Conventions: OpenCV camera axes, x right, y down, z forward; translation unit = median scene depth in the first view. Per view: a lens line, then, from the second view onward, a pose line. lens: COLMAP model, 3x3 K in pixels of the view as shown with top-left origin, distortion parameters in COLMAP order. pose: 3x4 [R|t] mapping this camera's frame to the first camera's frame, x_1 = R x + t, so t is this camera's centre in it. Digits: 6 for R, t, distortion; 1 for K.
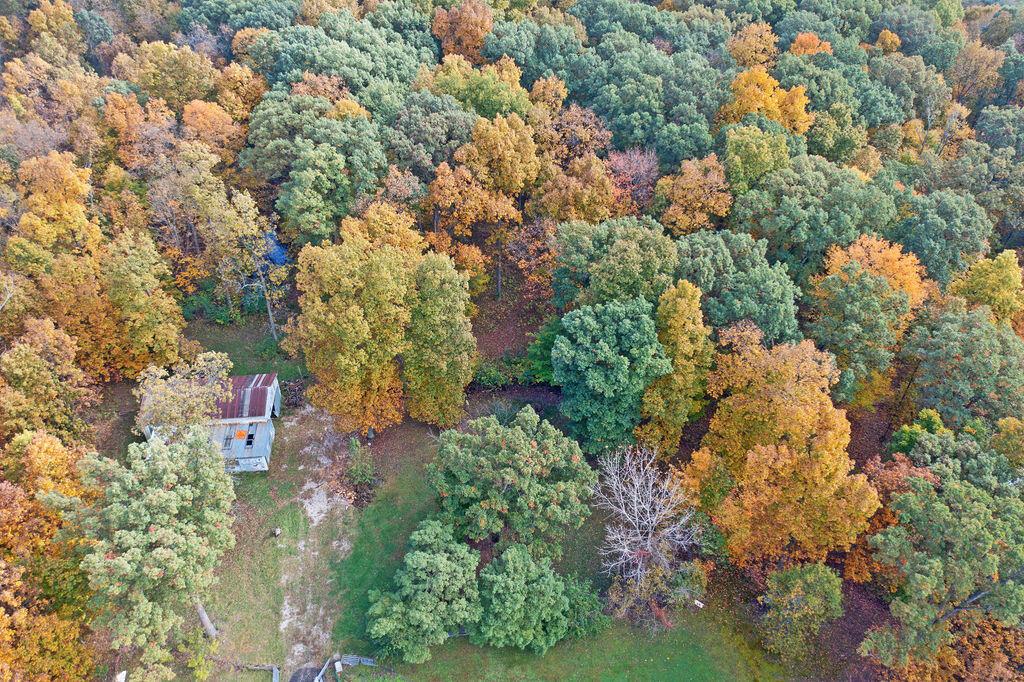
lens RADIAL K [[805.2, 0, 501.3], [0, 805.2, 337.0], [0, 0, 1]] dist [-0.035014, 0.004661]
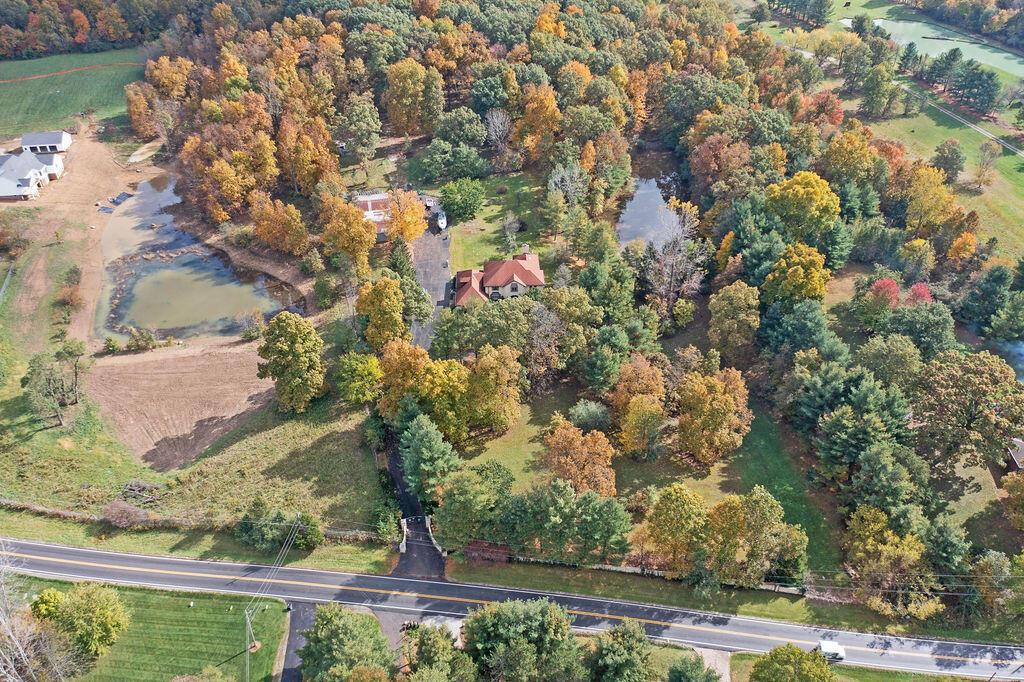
lens RADIAL K [[805.2, 0, 501.3], [0, 805.2, 337.0], [0, 0, 1]] dist [-0.035014, 0.004661]
pose [[0.994728, -0.057636, 0.084820, -0.114527], [0.060880, 0.997490, -0.036158, 0.896101], [-0.082523, 0.041132, 0.995740, -1.739795]]
